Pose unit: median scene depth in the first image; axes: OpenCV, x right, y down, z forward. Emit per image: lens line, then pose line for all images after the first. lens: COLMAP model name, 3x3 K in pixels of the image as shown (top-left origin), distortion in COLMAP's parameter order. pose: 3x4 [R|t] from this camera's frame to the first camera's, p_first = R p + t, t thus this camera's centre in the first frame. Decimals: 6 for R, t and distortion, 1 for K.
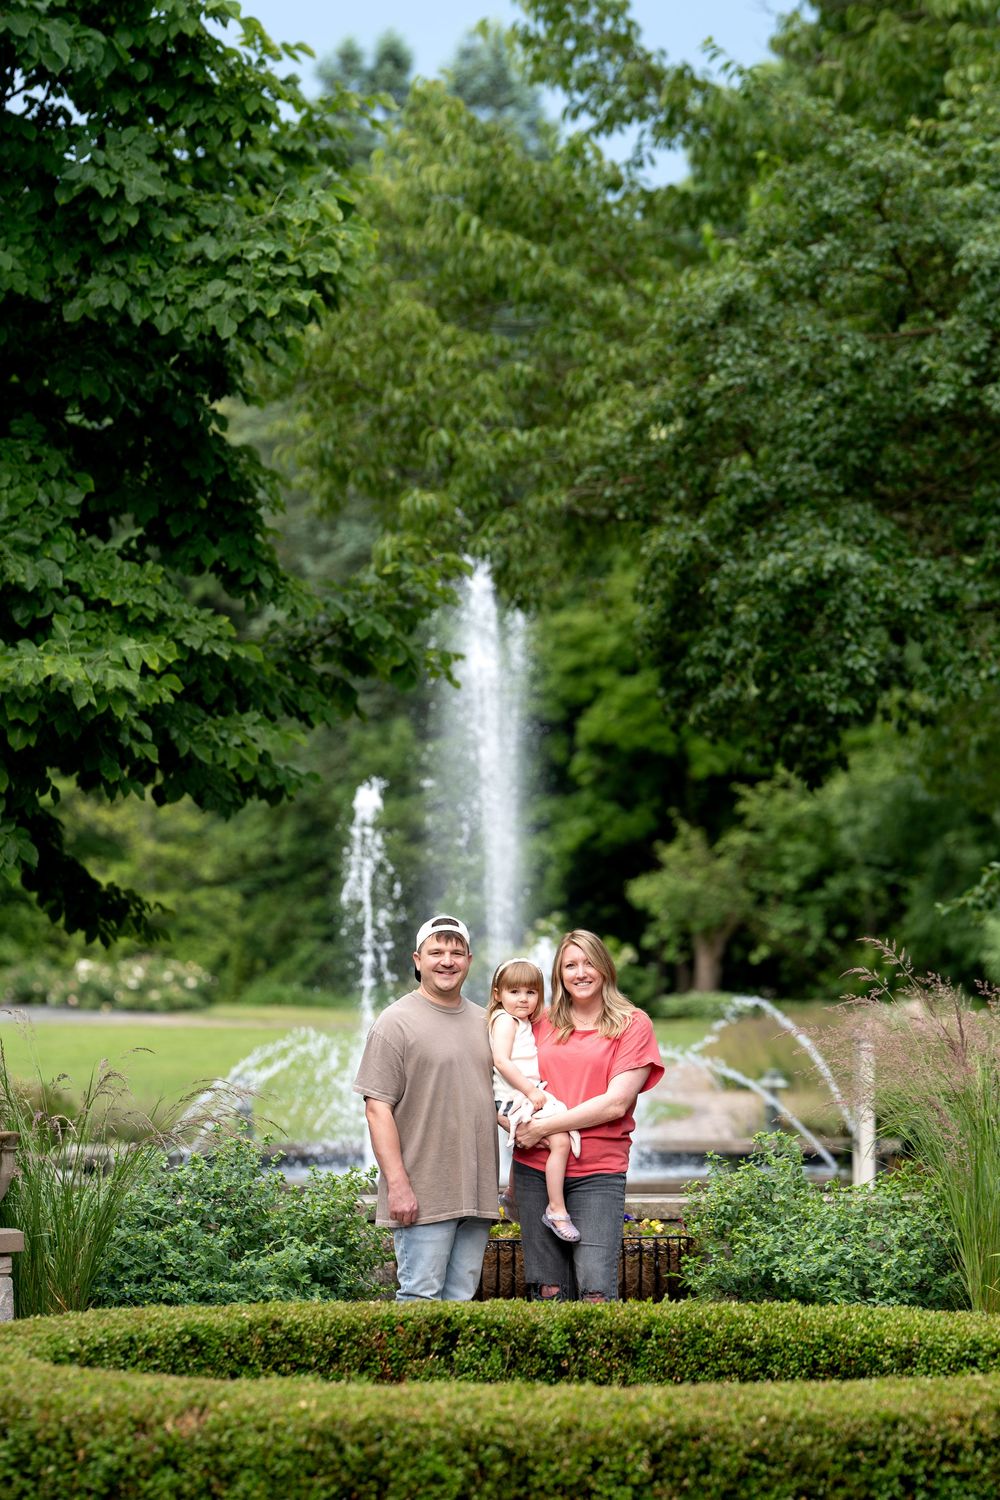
lens RADIAL K [[5713.1, 0, 500.0], [0, 5713.1, 750.0], [0, 0, 1]] dist [0.009731, -2.392907]
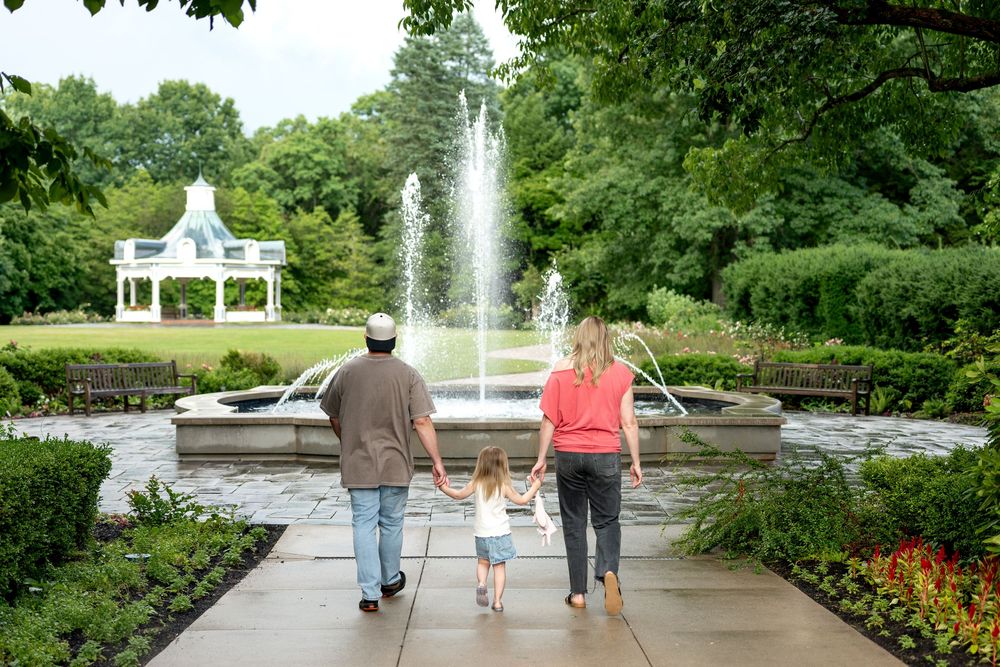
lens RADIAL K [[1405.0, 0, 500.0], [0, 1405.0, 333.5], [0, 0, 1]] dist [-0.007794, 0.026943]
pose [[0.999615, 0.006673, 0.026913, -0.008725], [-0.007944, 0.998845, 0.047395, 0.035683], [-0.026566, -0.047590, 0.998514, 0.658644]]
